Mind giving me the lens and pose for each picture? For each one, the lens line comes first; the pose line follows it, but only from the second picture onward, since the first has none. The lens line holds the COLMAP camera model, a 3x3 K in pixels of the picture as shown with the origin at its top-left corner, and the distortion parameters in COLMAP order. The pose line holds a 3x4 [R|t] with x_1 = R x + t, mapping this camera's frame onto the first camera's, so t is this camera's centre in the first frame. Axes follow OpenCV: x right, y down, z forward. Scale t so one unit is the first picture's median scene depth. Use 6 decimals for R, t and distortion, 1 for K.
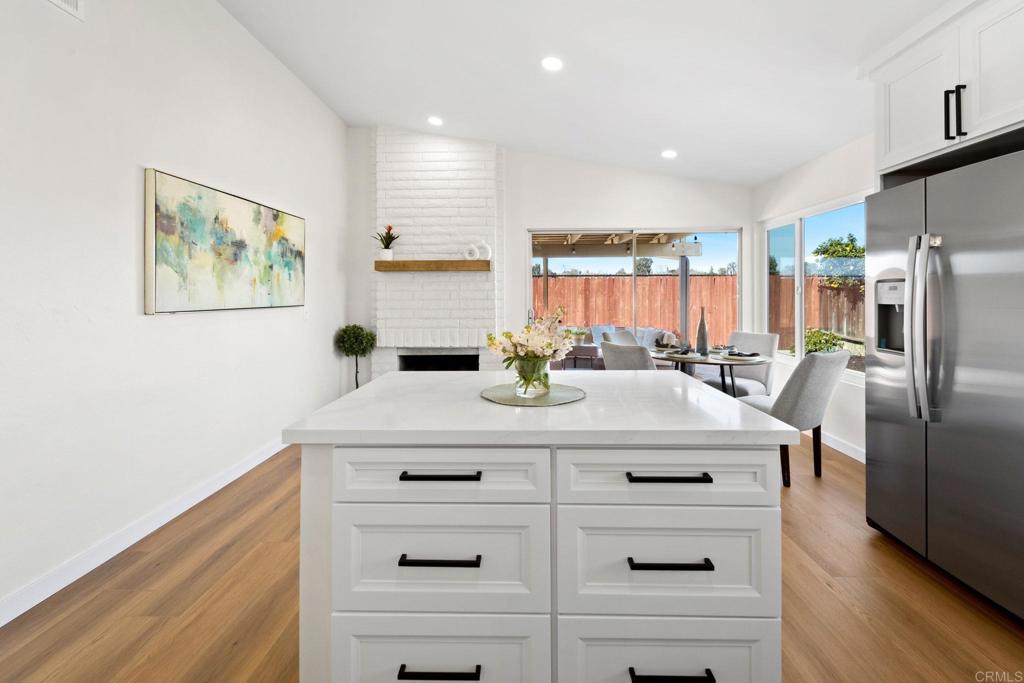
lens RADIAL K [[421.0, 0, 520.2], [0, 421.0, 295.3], [0, 0, 1]] dist [0.002599, -0.001746]
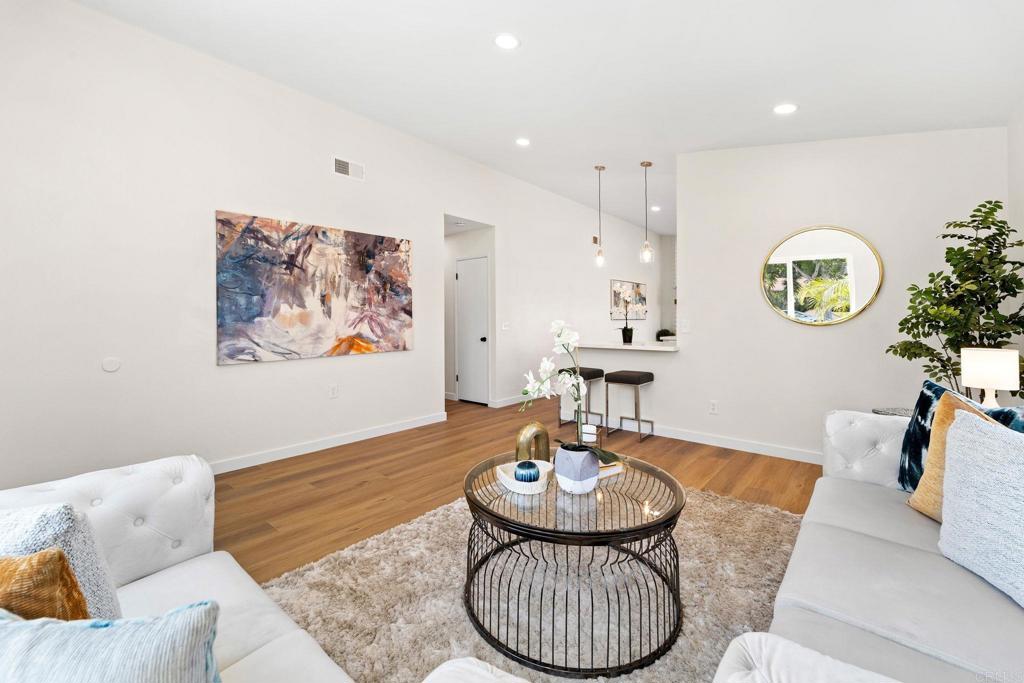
lens RADIAL K [[421.0, 0, 506.3], [0, 421.0, 309.1], [0, 0, 1]] dist [0.002599, -0.001746]
pose [[0.779004, -0.016102, -0.626812, 0.326315], [-0.000841, 0.999642, -0.026725, 0.025547], [0.627018, 0.021346, 0.778712, -1.172080]]
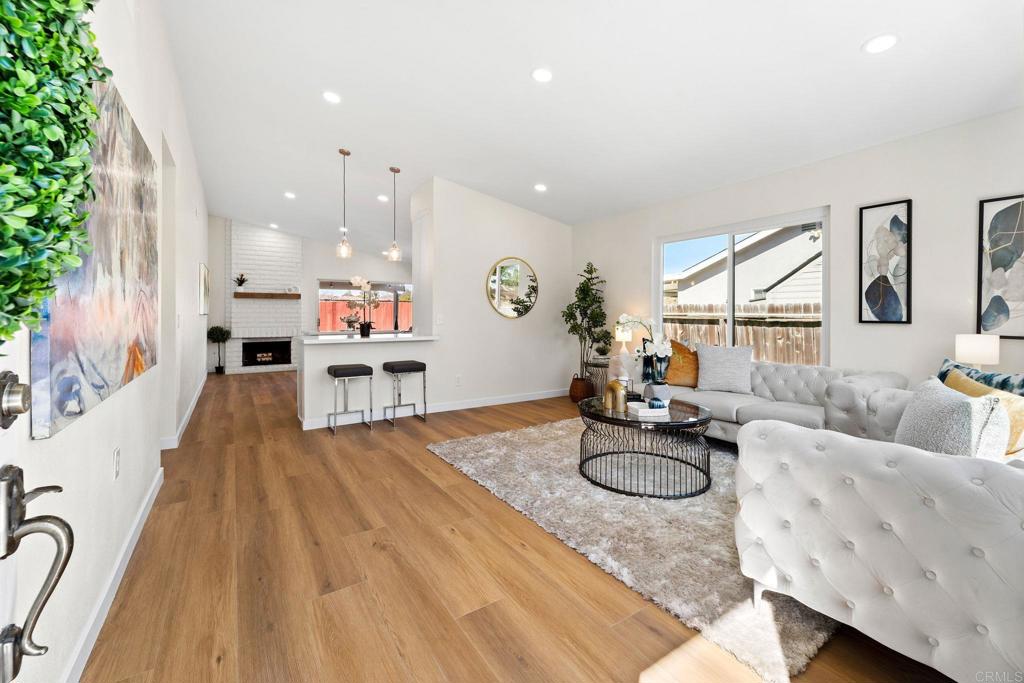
lens RADIAL K [[421.0, 0, 509.4], [0, 421.0, 315.1], [0, 0, 1]] dist [0.002599, -0.001746]
pose [[0.815267, 0.006083, 0.579053, -0.419417], [-0.001743, 0.999966, -0.008050, 0.034796], [-0.579082, 0.005554, 0.815250, -1.246899]]
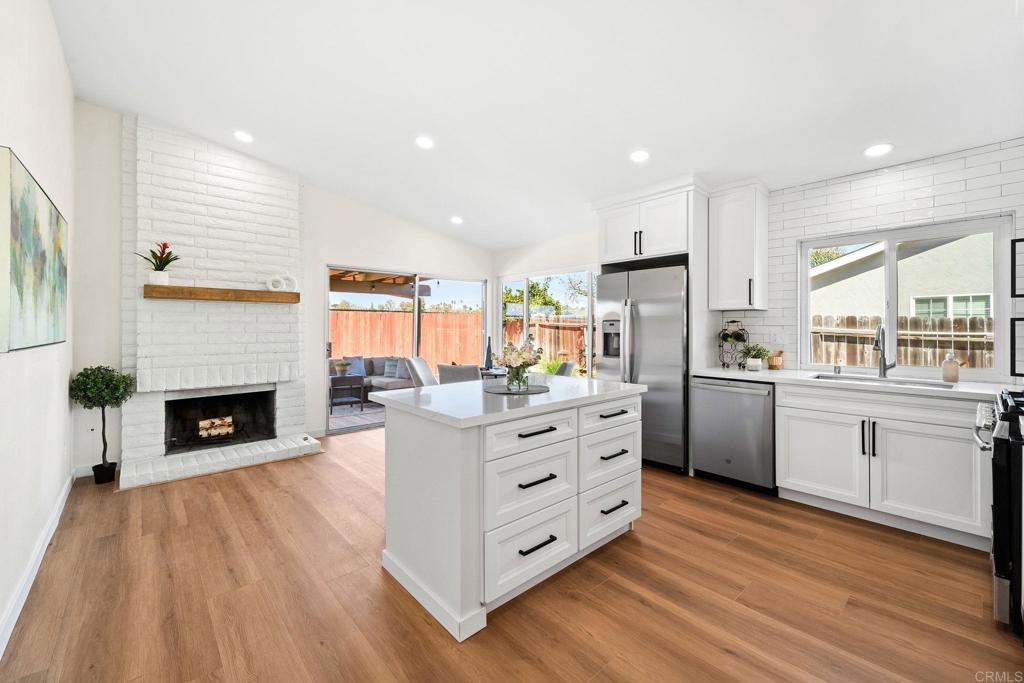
lens RADIAL K [[421.0, 0, 508.0], [0, 421.0, 327.1], [0, 0, 1]] dist [0.002599, -0.001746]
pose [[0.729860, 0.004971, 0.683578, -0.374714], [-0.000753, 0.999979, -0.006467, 0.003775], [-0.683596, 0.004205, 0.729848, -0.055547]]
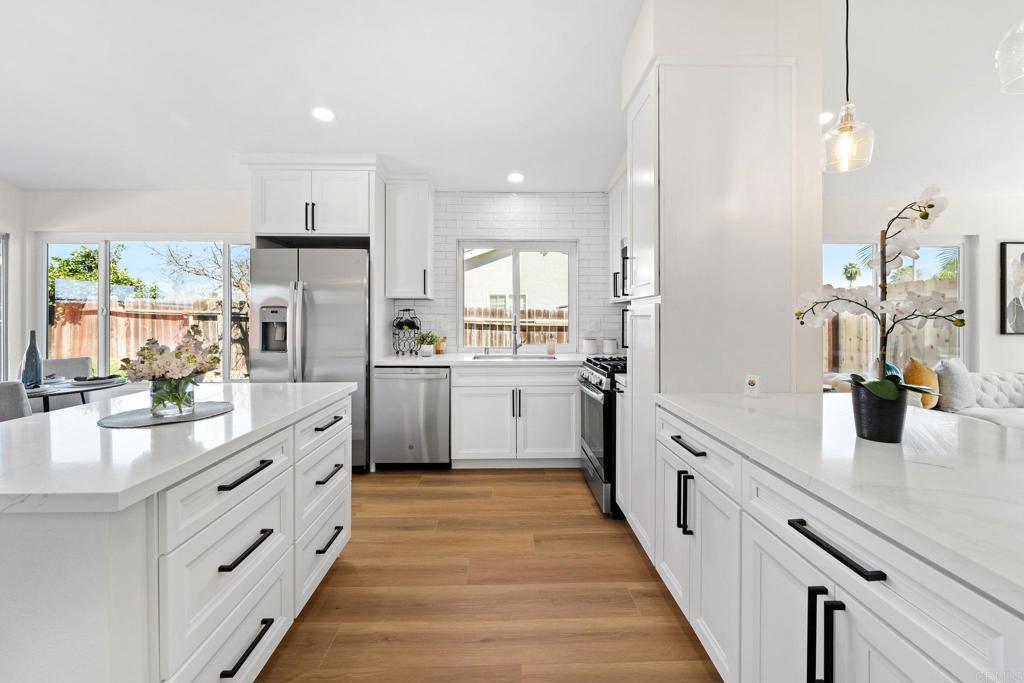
lens RADIAL K [[421.0, 0, 514.2], [0, 421.0, 318.9], [0, 0, 1]] dist [0.002599, -0.001746]
pose [[-0.057836, -0.001164, 0.998325, -0.348281], [0.002371, 0.999996, 0.001303, 0.004652], [-0.998323, 0.002442, -0.057834, 0.075394]]
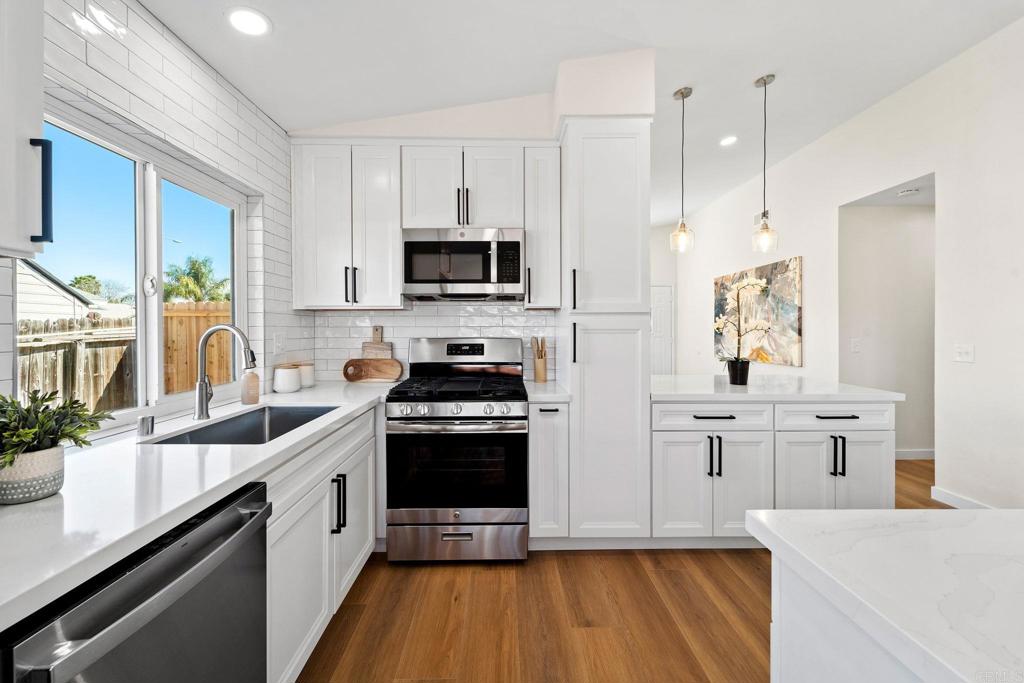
lens RADIAL K [[421.0, 0, 512.1], [0, 421.0, 327.3], [0, 0, 1]] dist [0.002599, -0.001746]
pose [[-0.998396, 0.003279, -0.056522, 0.253460], [0.003133, 0.999992, 0.002669, -0.002024], [0.056530, 0.002488, -0.998398, 0.405727]]
